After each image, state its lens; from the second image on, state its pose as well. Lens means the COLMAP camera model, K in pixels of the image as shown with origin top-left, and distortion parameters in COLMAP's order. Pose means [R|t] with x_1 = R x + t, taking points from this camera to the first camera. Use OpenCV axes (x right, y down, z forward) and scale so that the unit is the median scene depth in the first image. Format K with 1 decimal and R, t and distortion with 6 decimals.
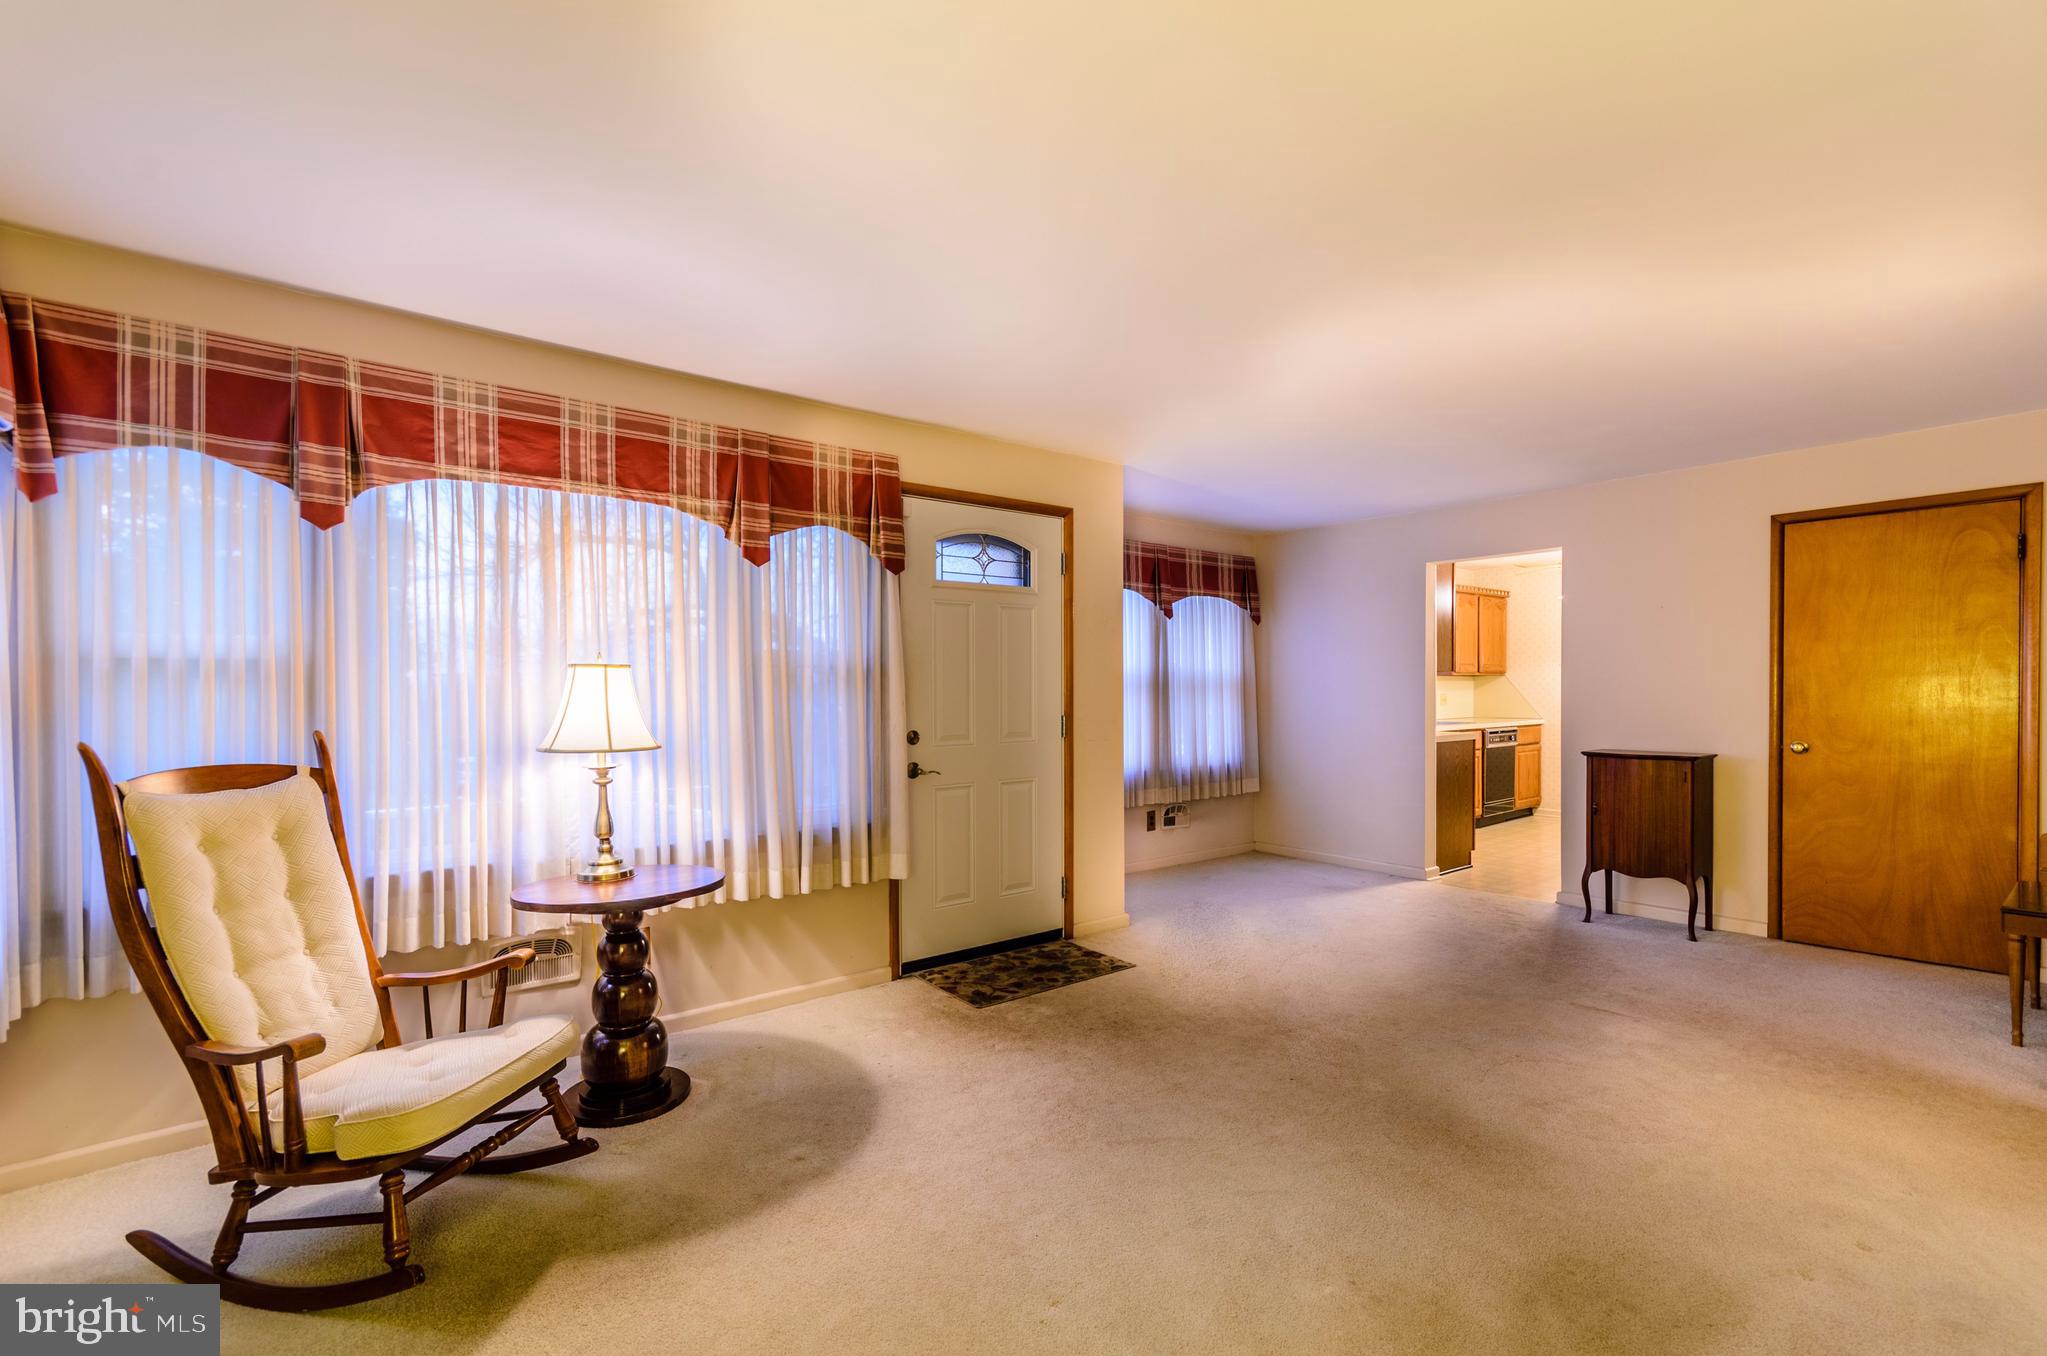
lens RADIAL K [[936.4, 0, 1019.3], [0, 936.4, 697.4], [0, 0, 1]] dist [0.005984, 0.000399]
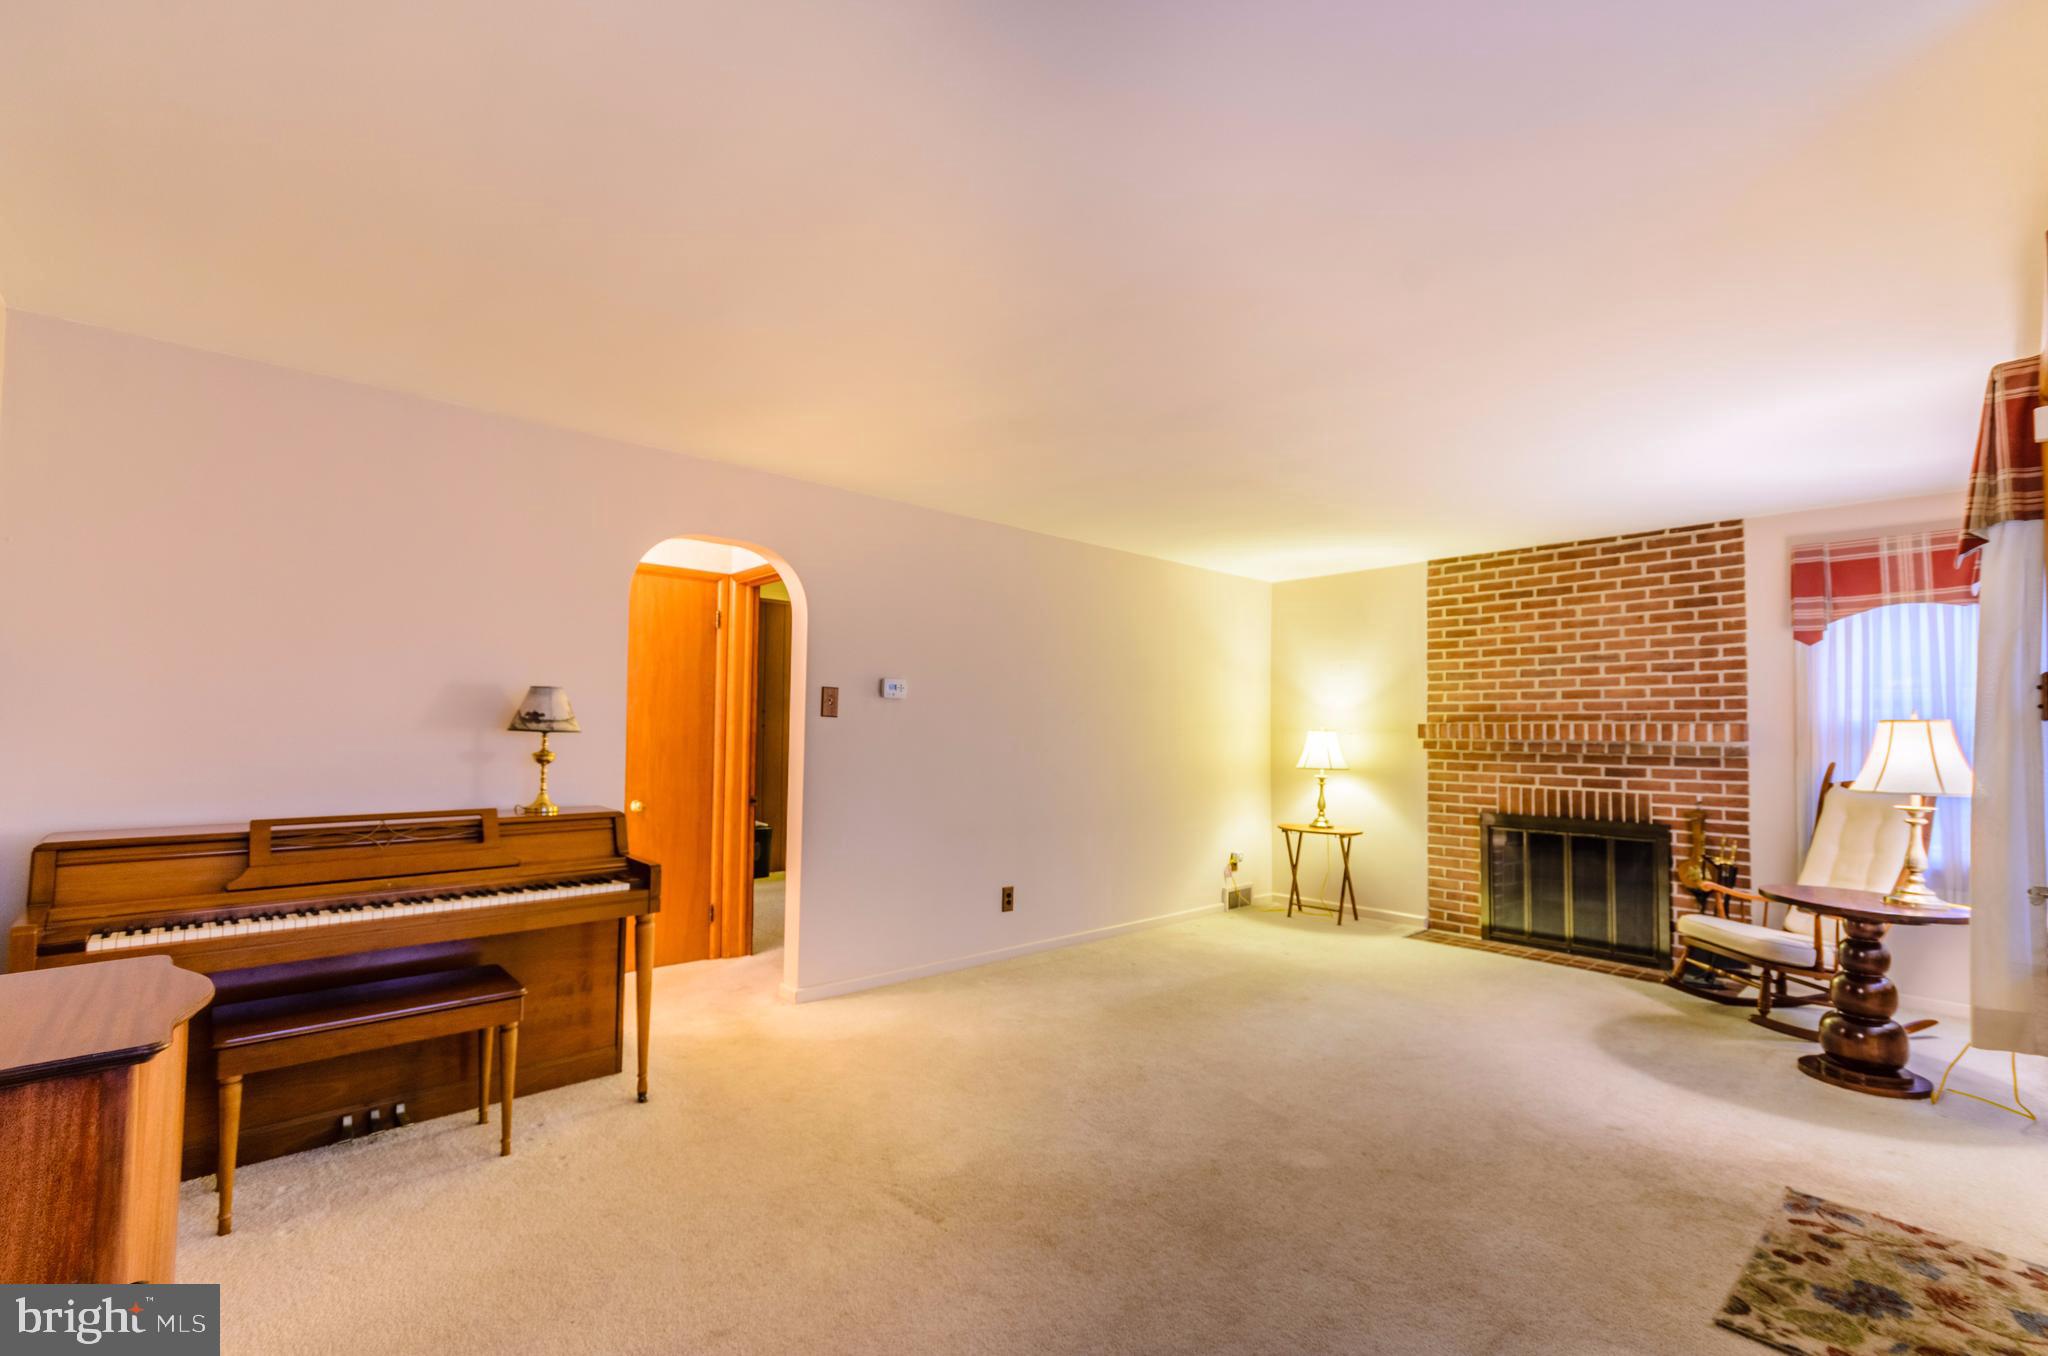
lens RADIAL K [[887.8, 0, 1022.8], [0, 887.8, 702.1], [0, 0, 1]] dist [0.001182, 0.006852]
pose [[-0.998129, -0.014985, -0.059273, 0.562913], [-0.013928, 0.999737, -0.018220, -0.015313], [0.059530, -0.017360, -0.998076, 1.603277]]
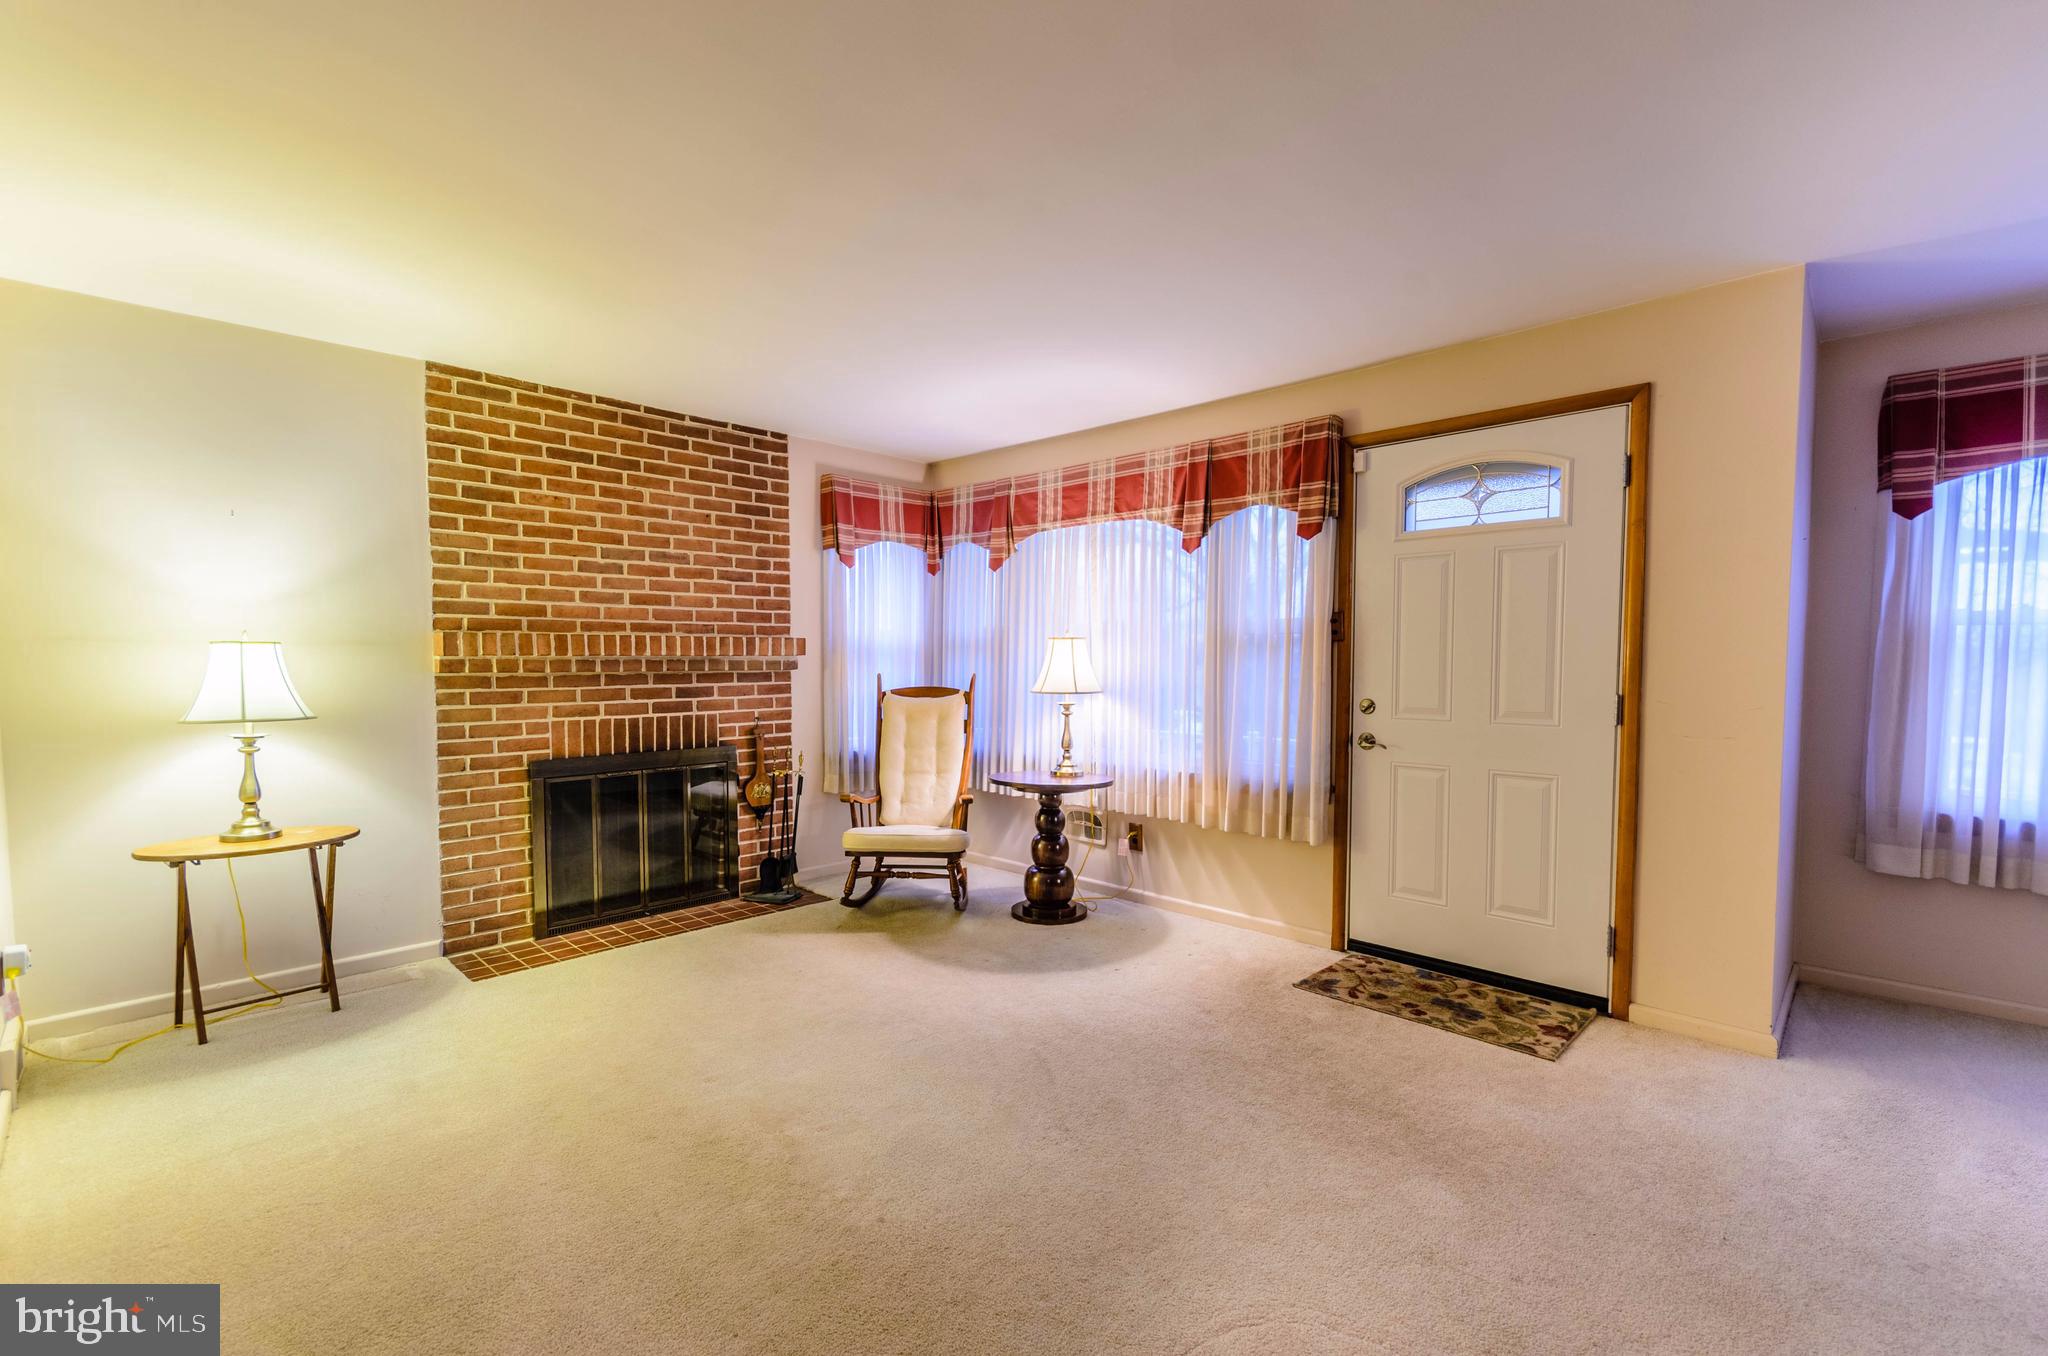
lens RADIAL K [[887.8, 0, 1022.8], [0, 887.8, 702.1], [0, 0, 1]] dist [0.001182, 0.006852]
pose [[0.110681, 0.051637, -0.992514, 0.793419], [-0.018129, 0.998588, 0.049932, 0.000605], [0.993691, 0.012467, 0.111461, 0.603214]]
